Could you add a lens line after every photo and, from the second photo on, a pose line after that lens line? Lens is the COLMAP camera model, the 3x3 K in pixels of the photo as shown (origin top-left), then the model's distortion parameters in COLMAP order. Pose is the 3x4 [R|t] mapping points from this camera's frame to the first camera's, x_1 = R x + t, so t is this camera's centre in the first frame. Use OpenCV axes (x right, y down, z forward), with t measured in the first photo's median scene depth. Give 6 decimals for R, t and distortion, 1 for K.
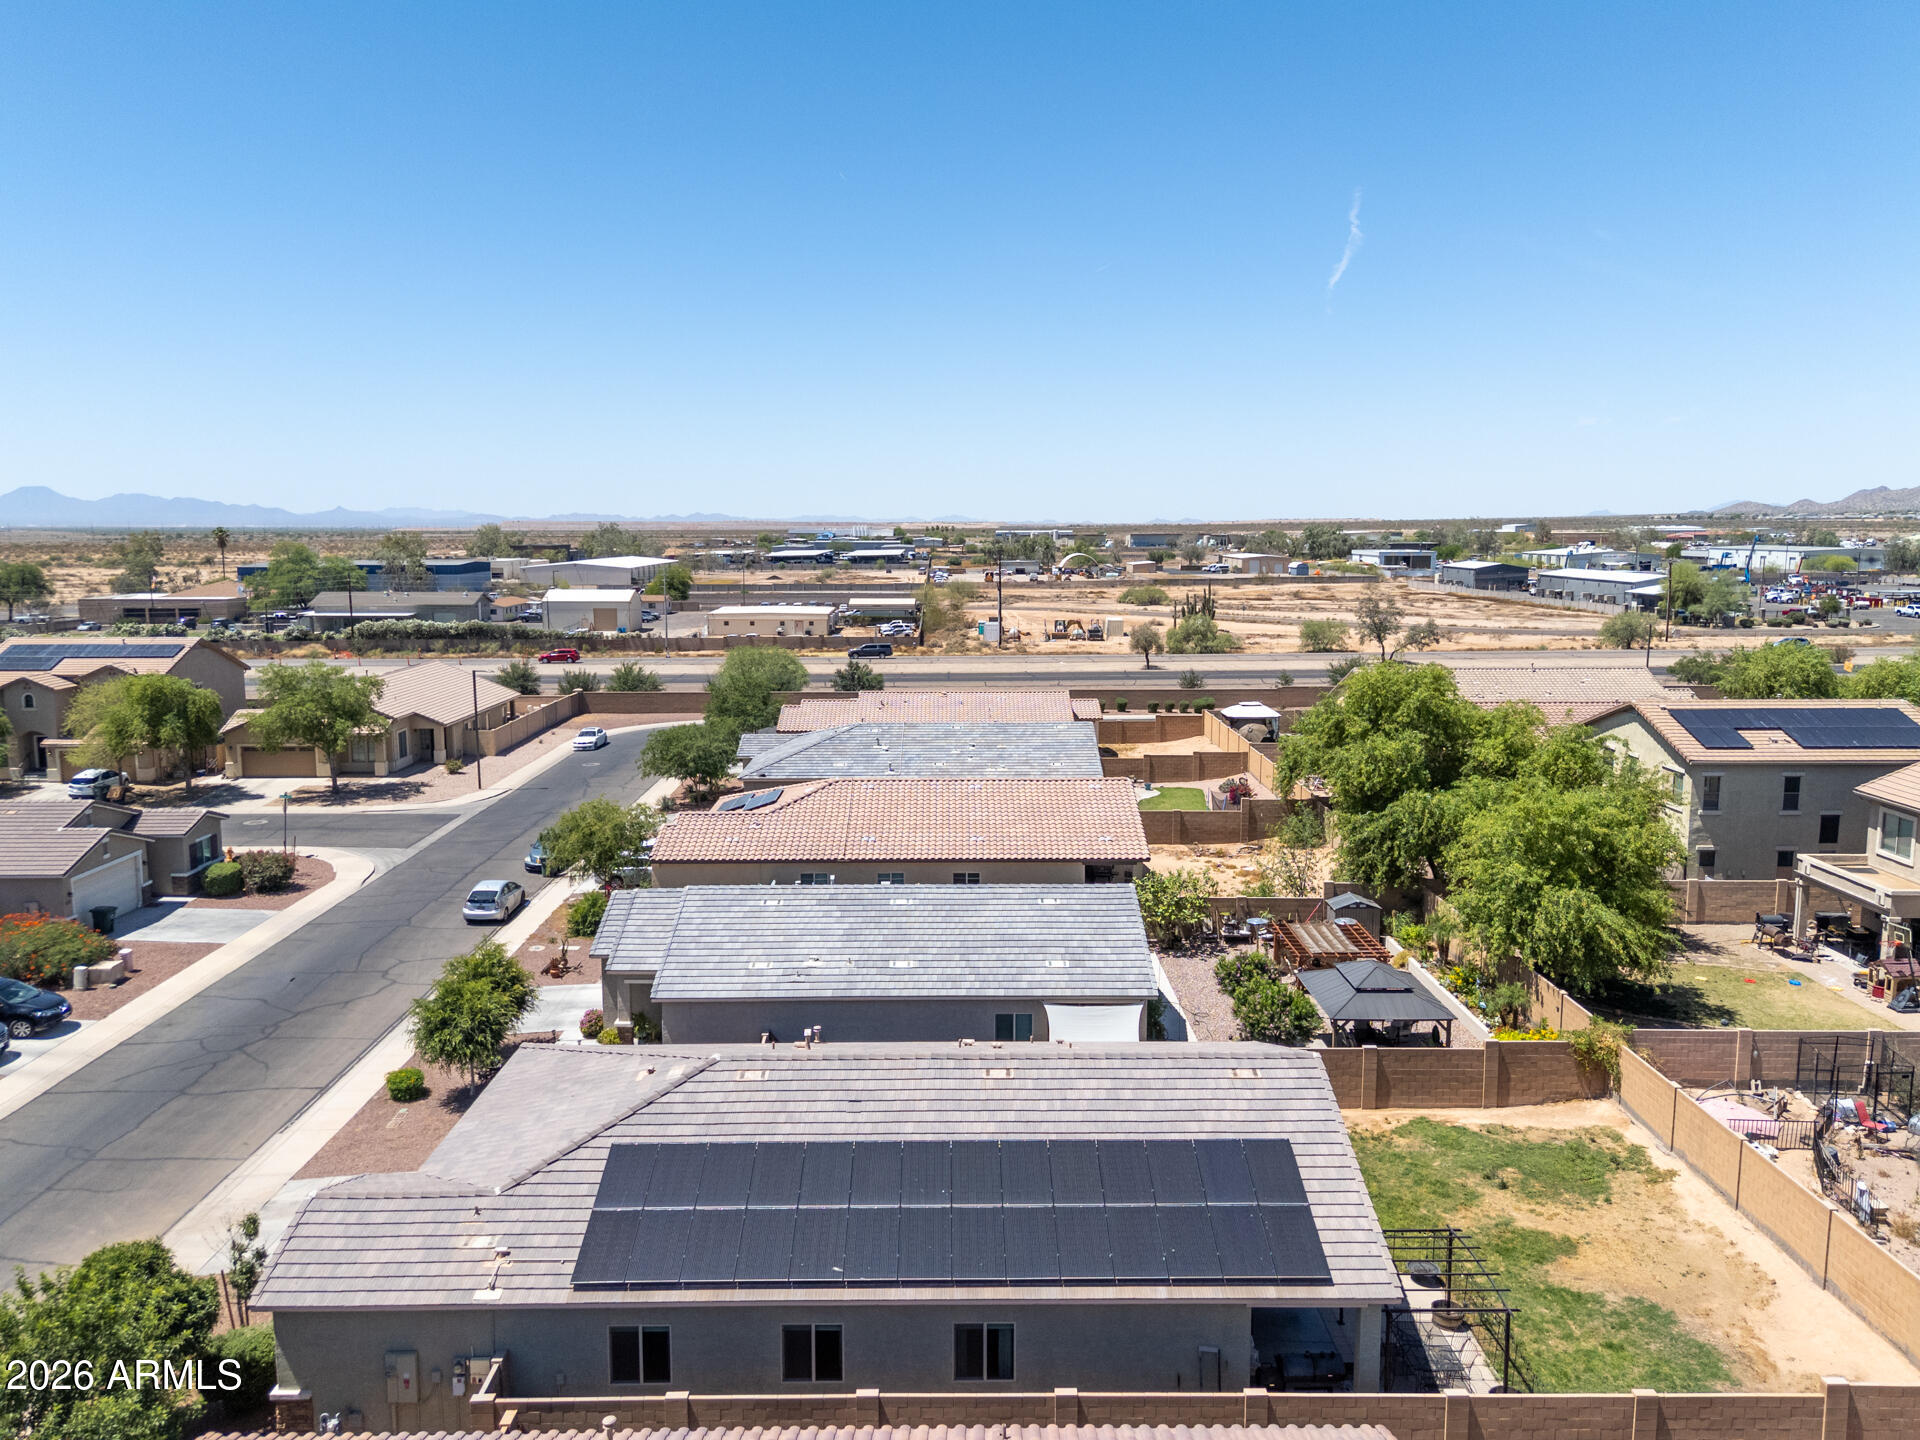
lens RADIAL K [[1414.5, 0, 960.3], [0, 1414.5, 709.1], [0, 0, 1]] dist [0.068820, -0.059623]
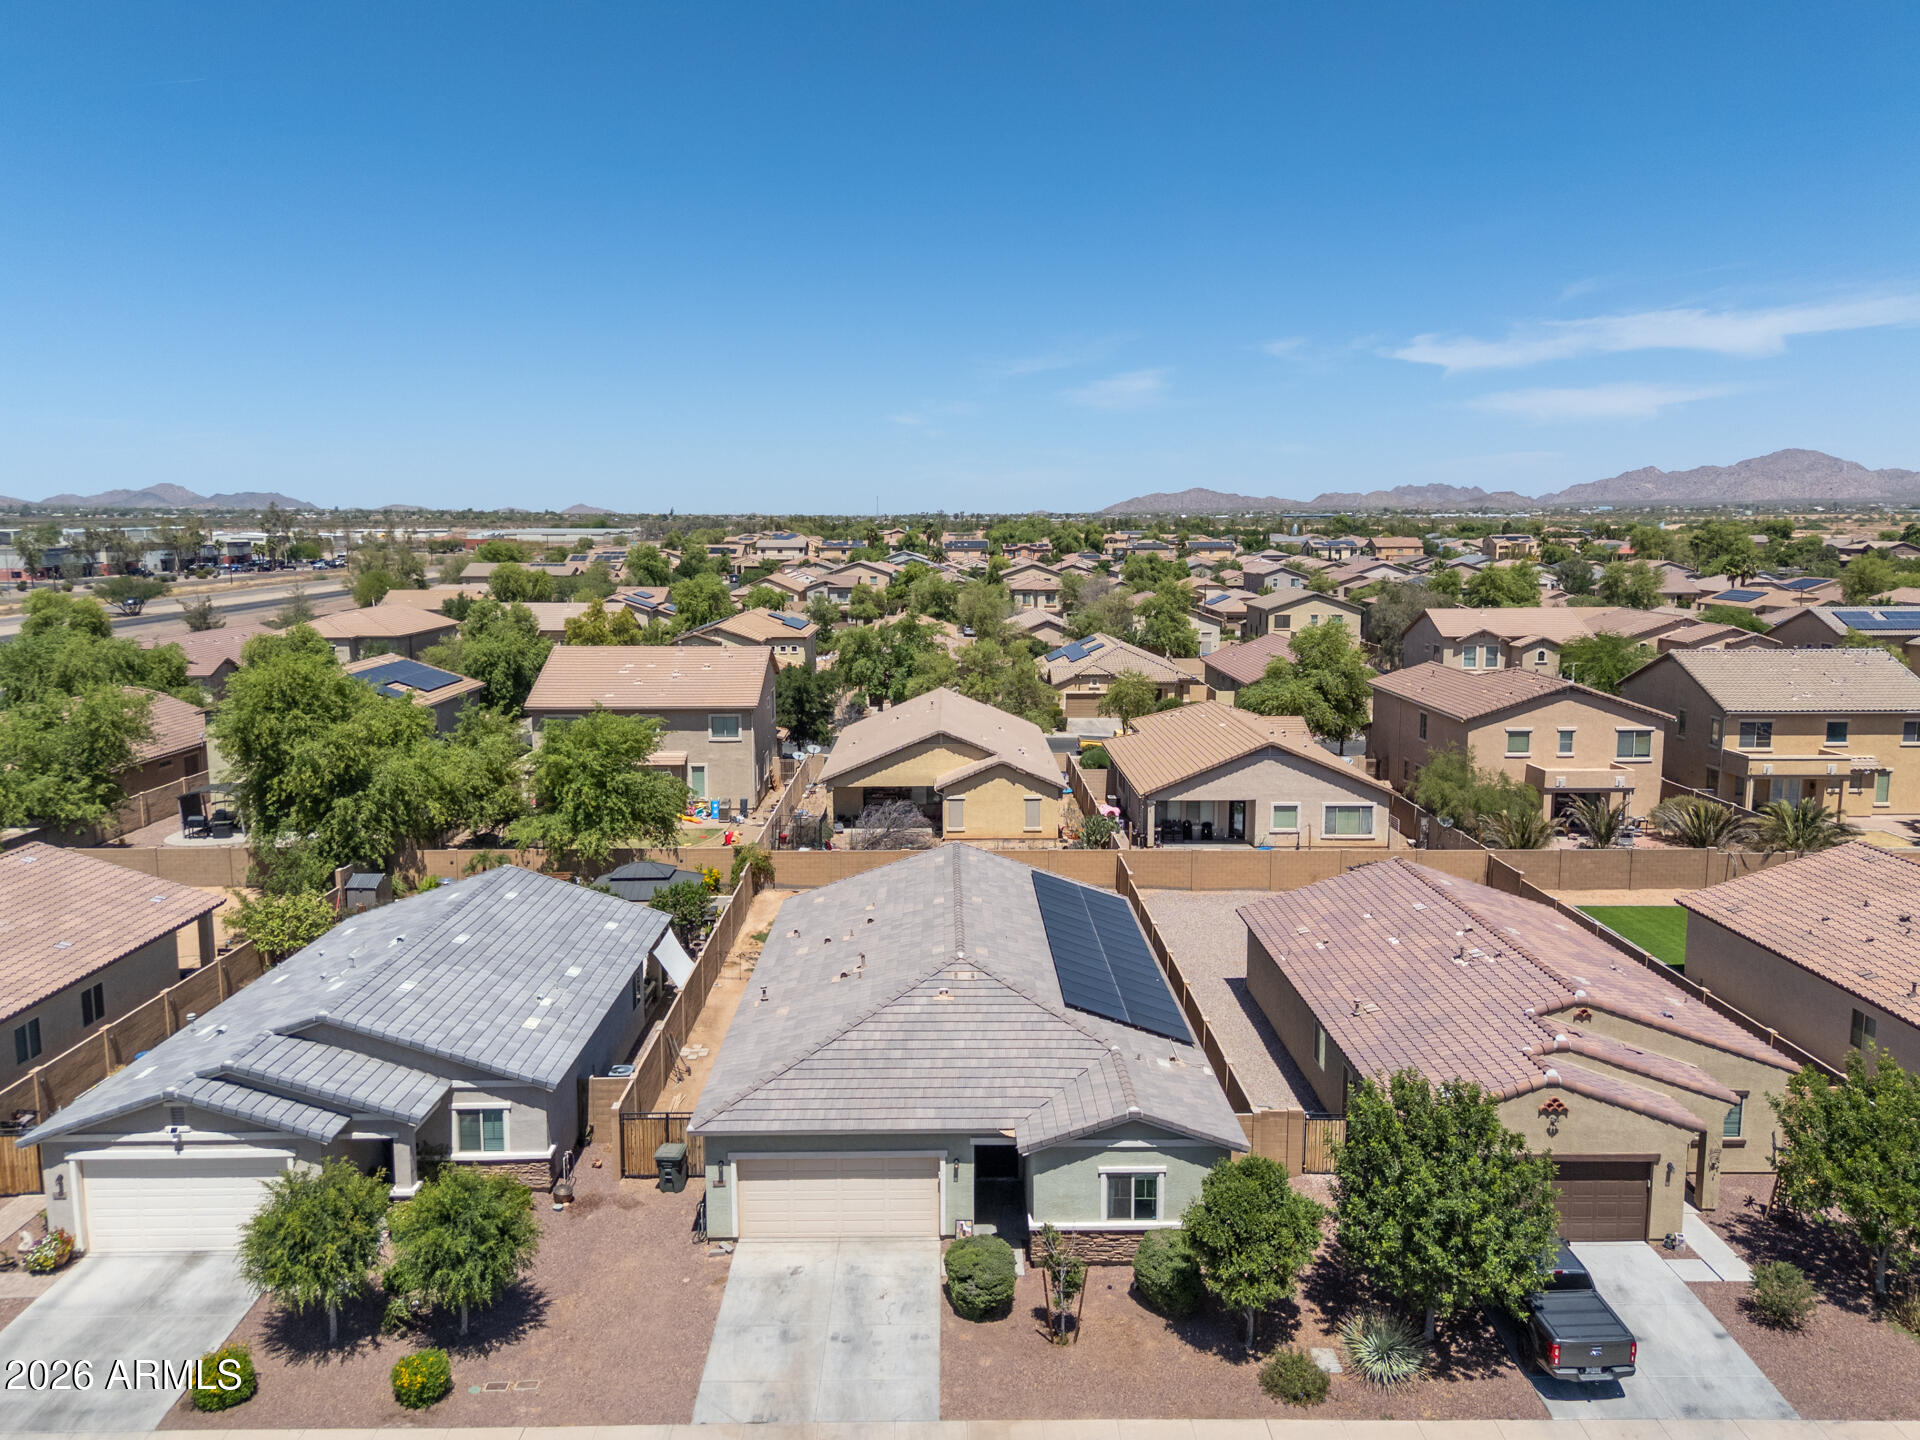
lens RADIAL K [[1414.5, 0, 965.9], [0, 1414.5, 733.0], [0, 0, 1]] dist [0.068820, -0.059623]
pose [[-0.009854, -0.149276, 0.988746, -1.373514], [0.132565, 0.979872, 0.149258, -0.125634], [-0.991125, 0.132544, 0.010134, 0.983402]]
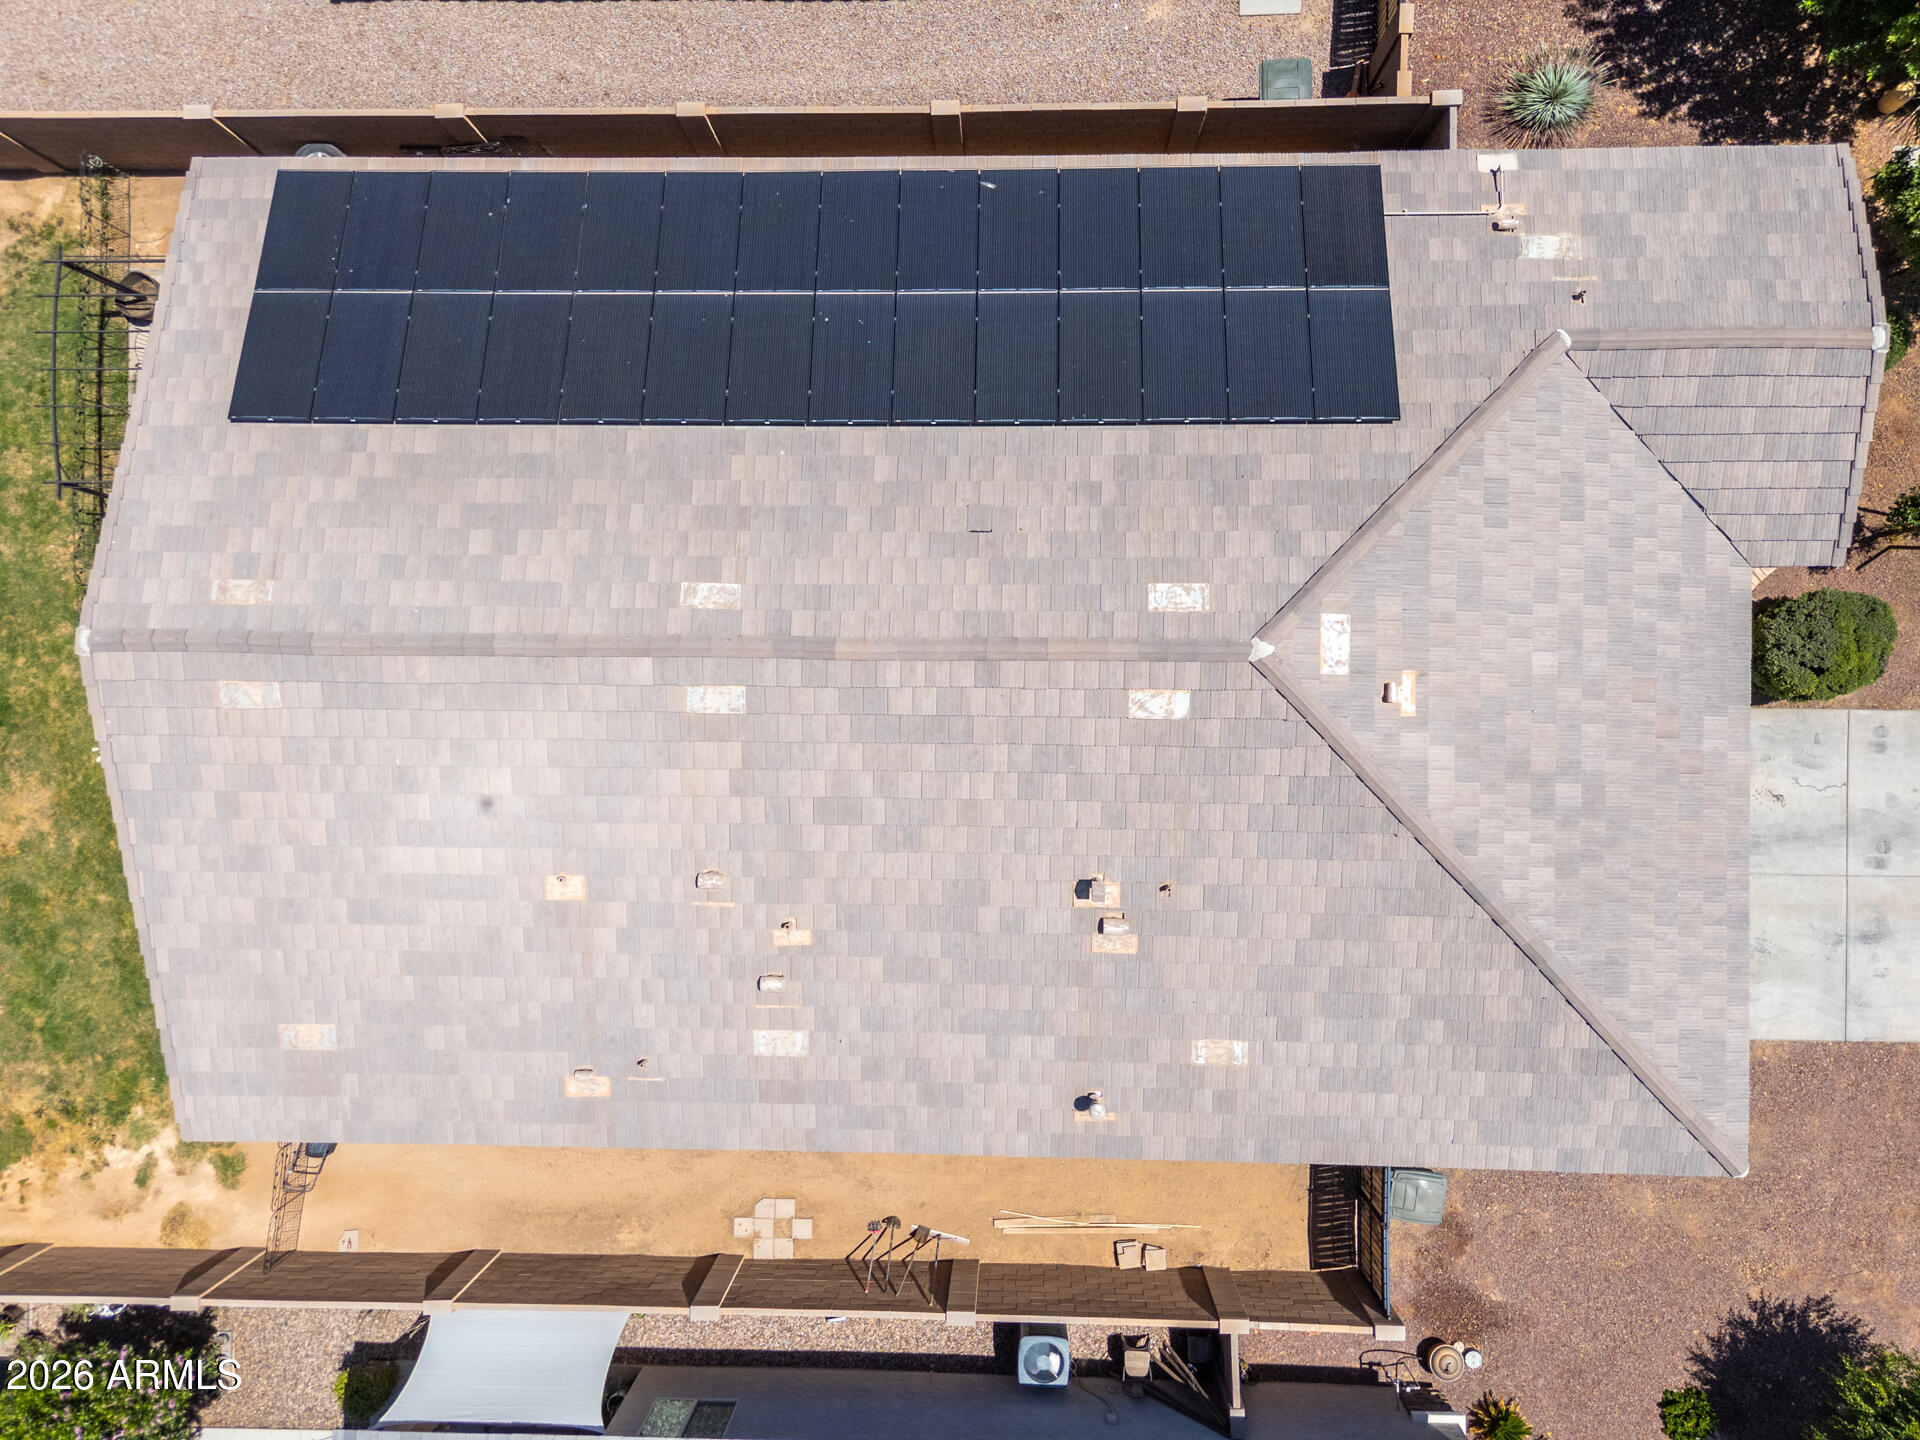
lens RADIAL K [[1414.5, 0, 950.0], [0, 1414.5, 714.9], [0, 0, 1]] dist [0.068820, -0.059623]
pose [[-0.998859, -0.014922, 0.045369, -0.086978], [0.046944, -0.131907, 0.990150, -0.265775], [-0.008791, 0.991150, 0.132457, 0.981972]]
